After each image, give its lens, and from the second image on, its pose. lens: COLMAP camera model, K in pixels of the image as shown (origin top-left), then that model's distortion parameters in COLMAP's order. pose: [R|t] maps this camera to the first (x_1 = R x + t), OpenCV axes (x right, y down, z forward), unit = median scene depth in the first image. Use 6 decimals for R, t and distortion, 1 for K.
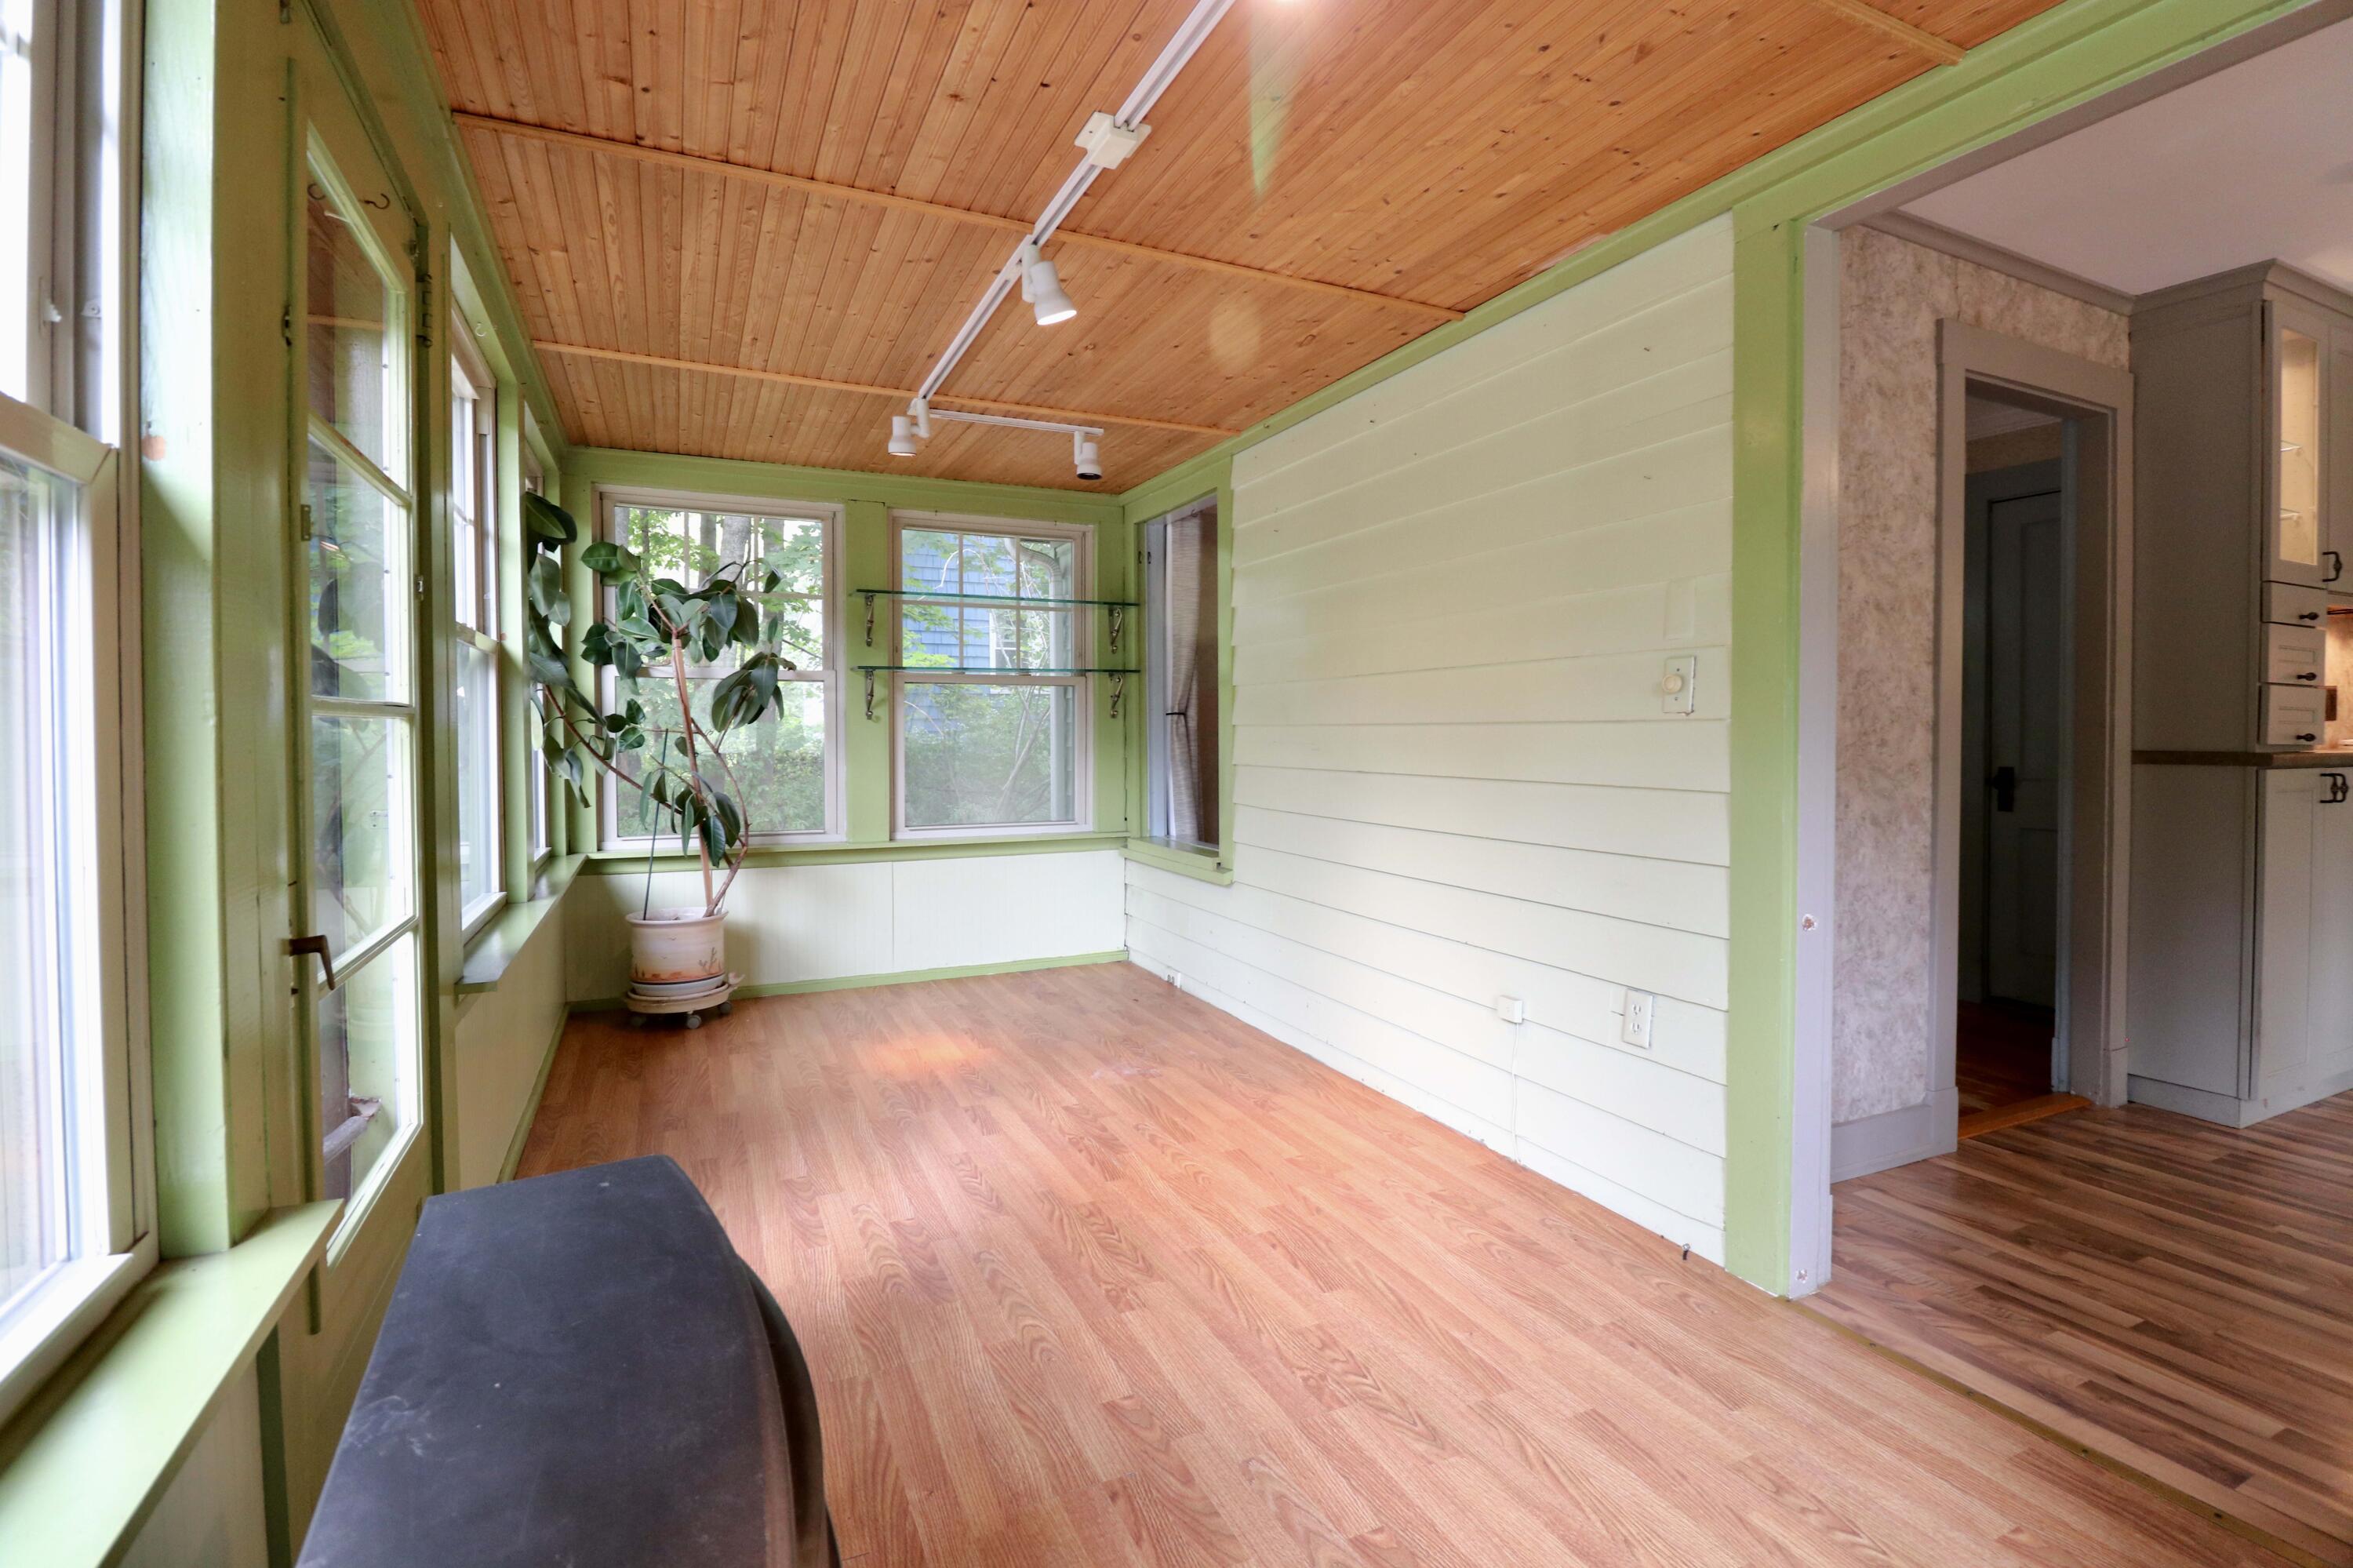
lens RADIAL K [[1095.3, 0, 1173.4], [0, 1095.3, 755.7], [0, 0, 1]] dist [0.000080, -0.016279]
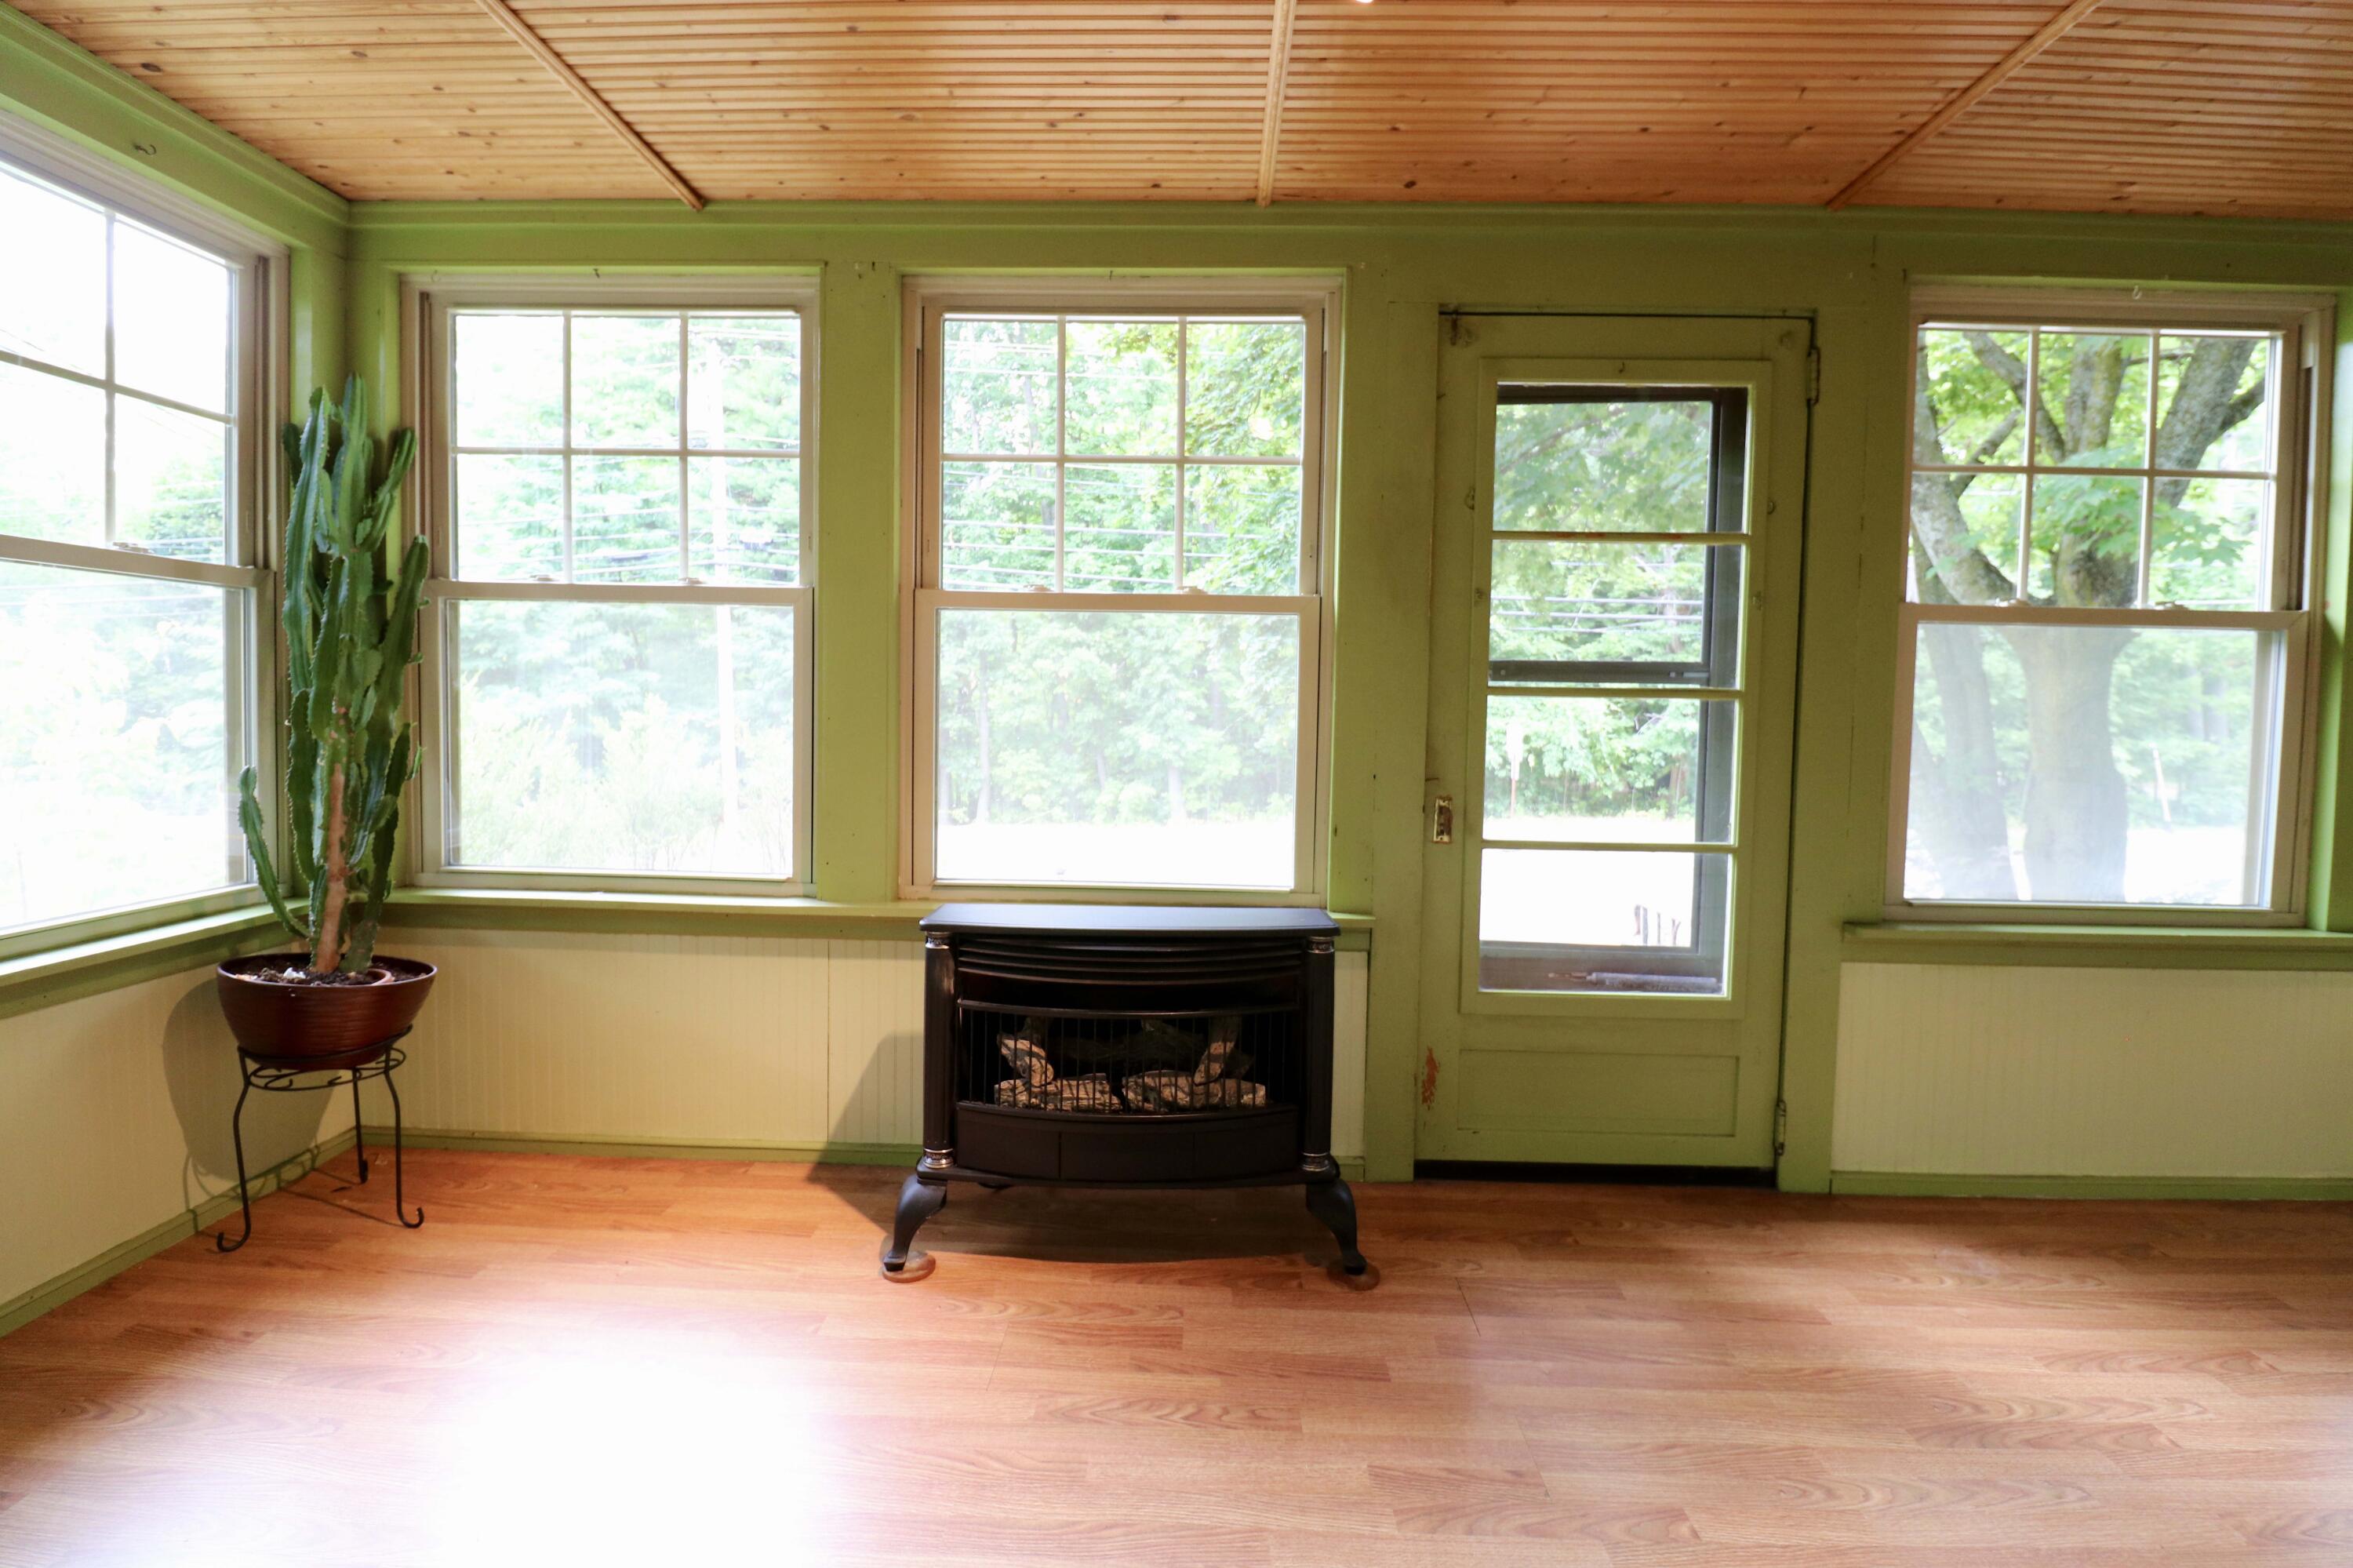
lens RADIAL K [[1086.6, 0, 1177.3], [0, 1086.6, 764.5], [0, 0, 1]] dist [0.001863, -0.014187]
pose [[-0.448531, 0.044494, -0.892659, 0.484685], [-0.035523, 0.997083, 0.067548, -0.012289], [0.893061, 0.062007, -0.445642, 0.579392]]
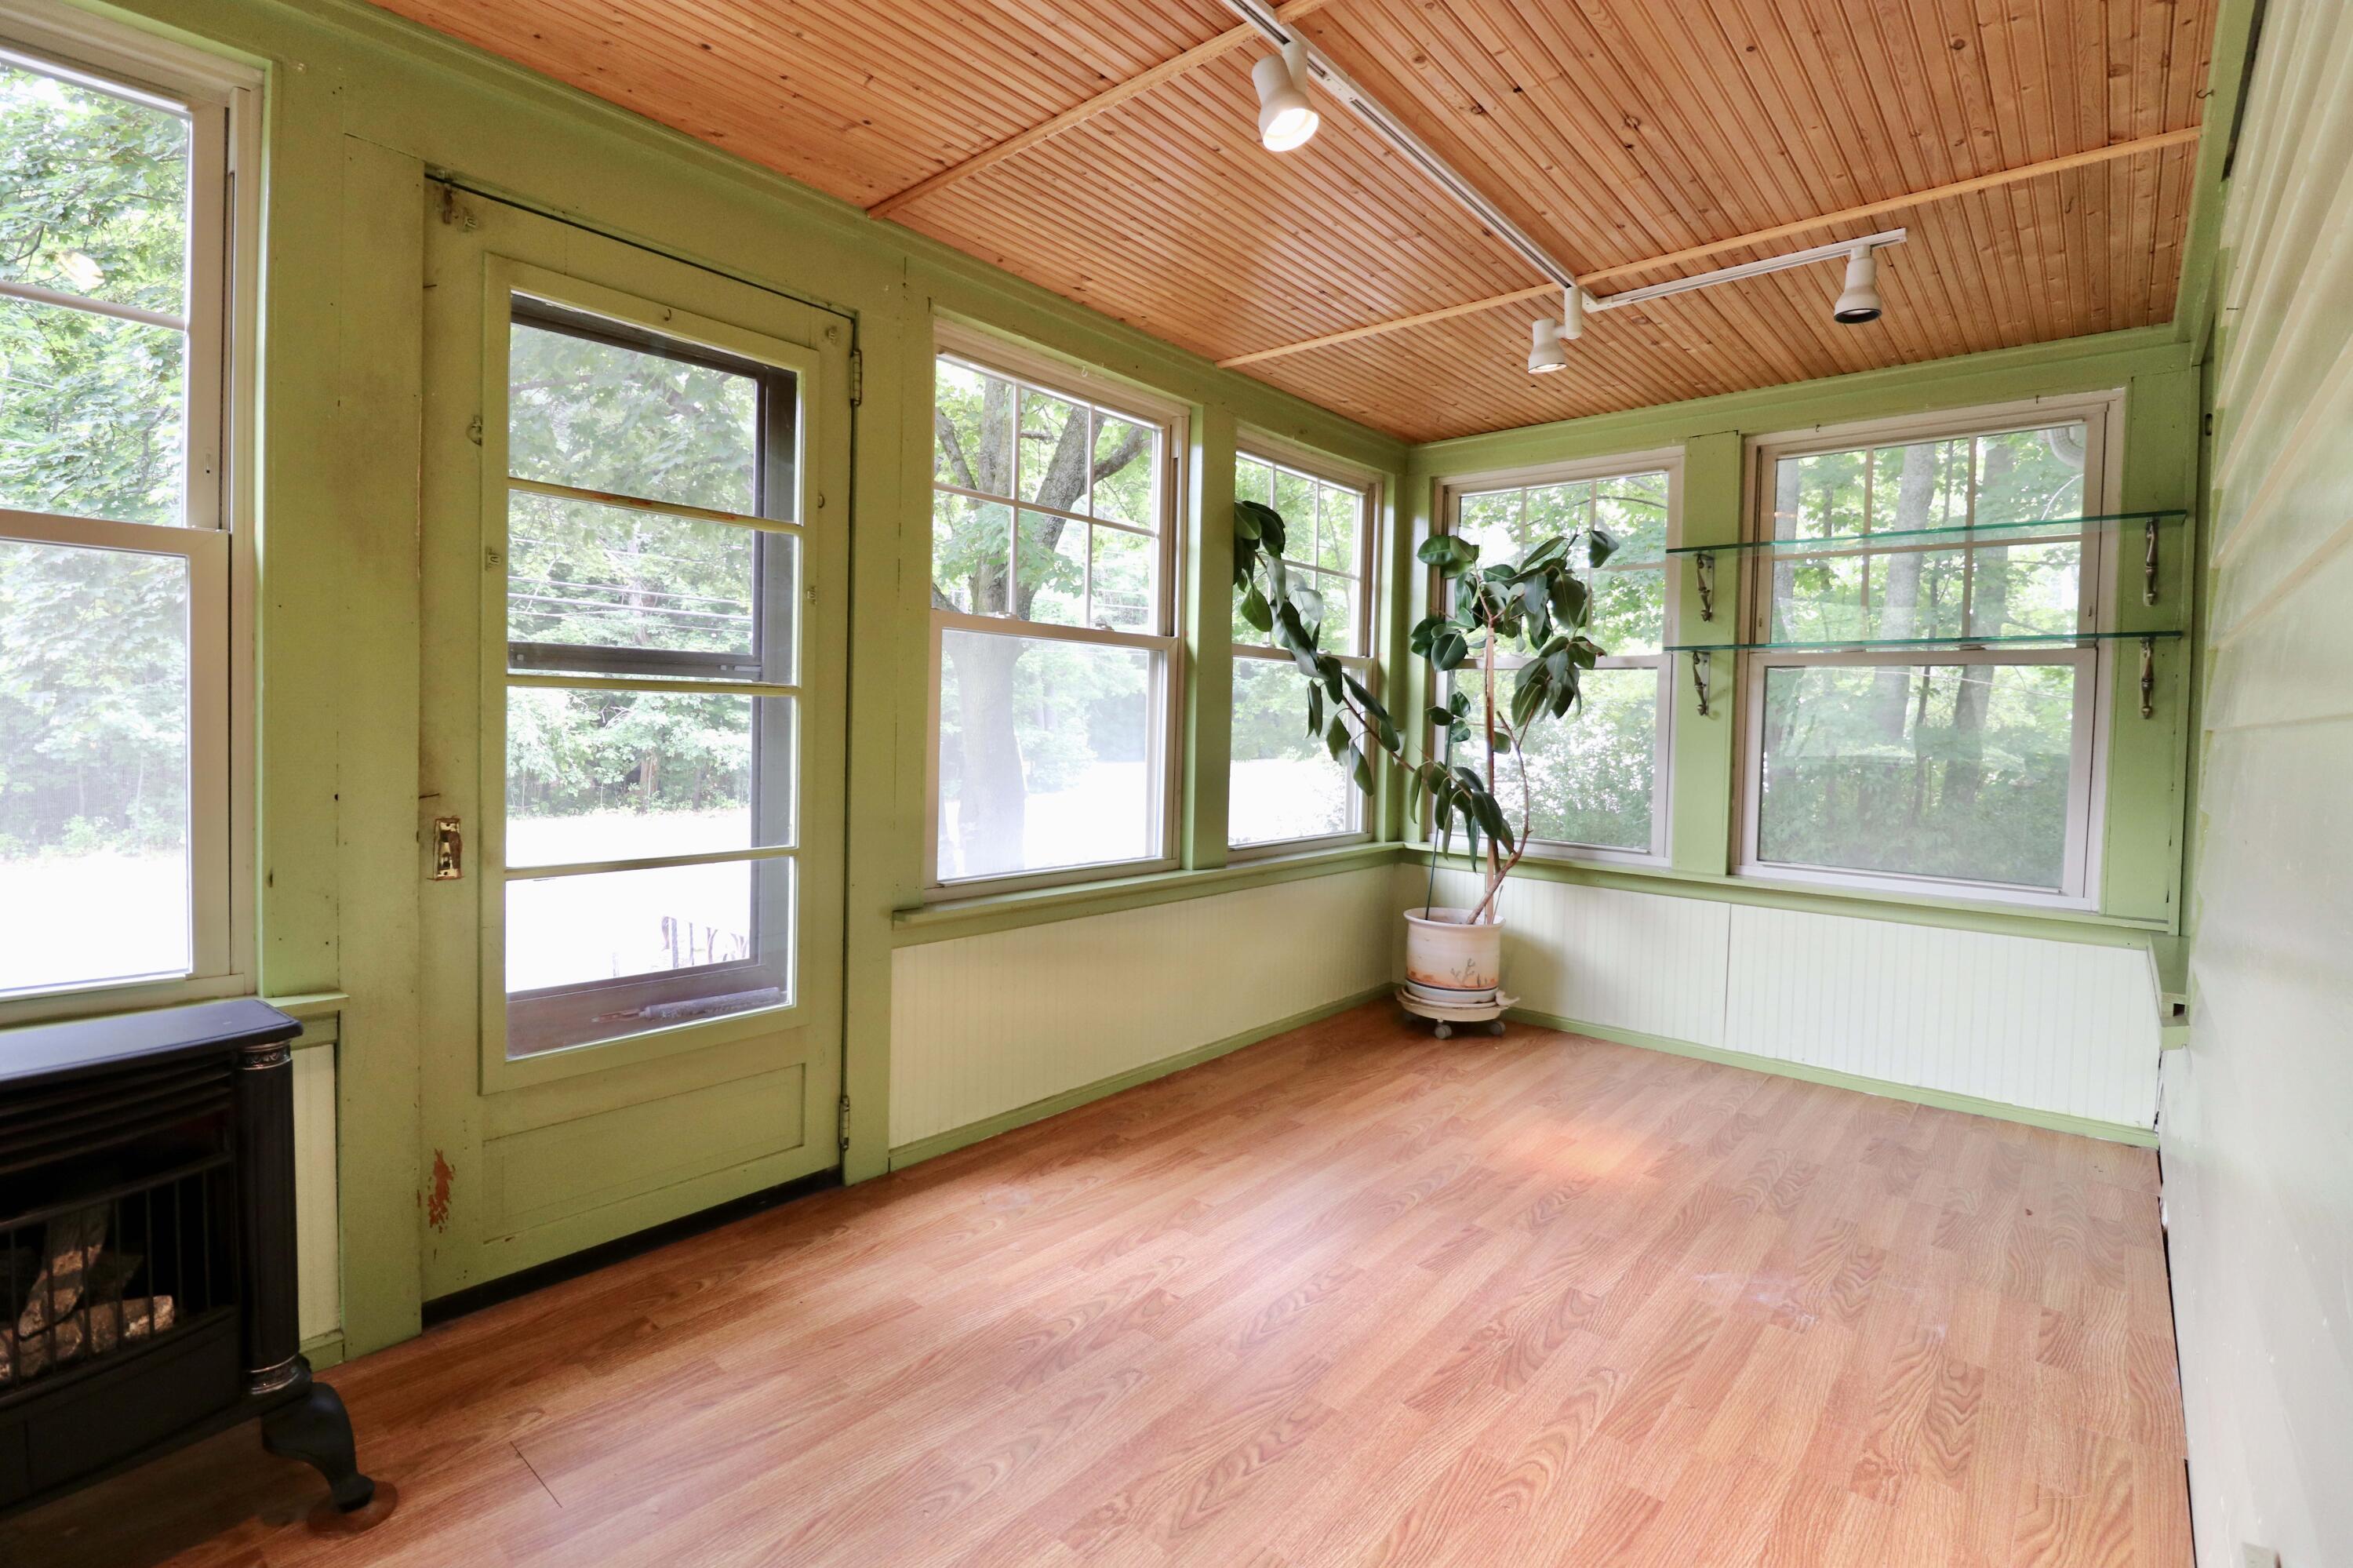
lens RADIAL K [[1087.7, 0, 1182.4], [0, 1087.7, 760.3], [0, 0, 1]] dist [-0.000204, -0.013412]
pose [[0.417345, 0.047274, -0.907518, 0.404046], [-0.046933, 0.998435, 0.030426, -0.011474], [0.907536, 0.029895, 0.418910, 0.518014]]
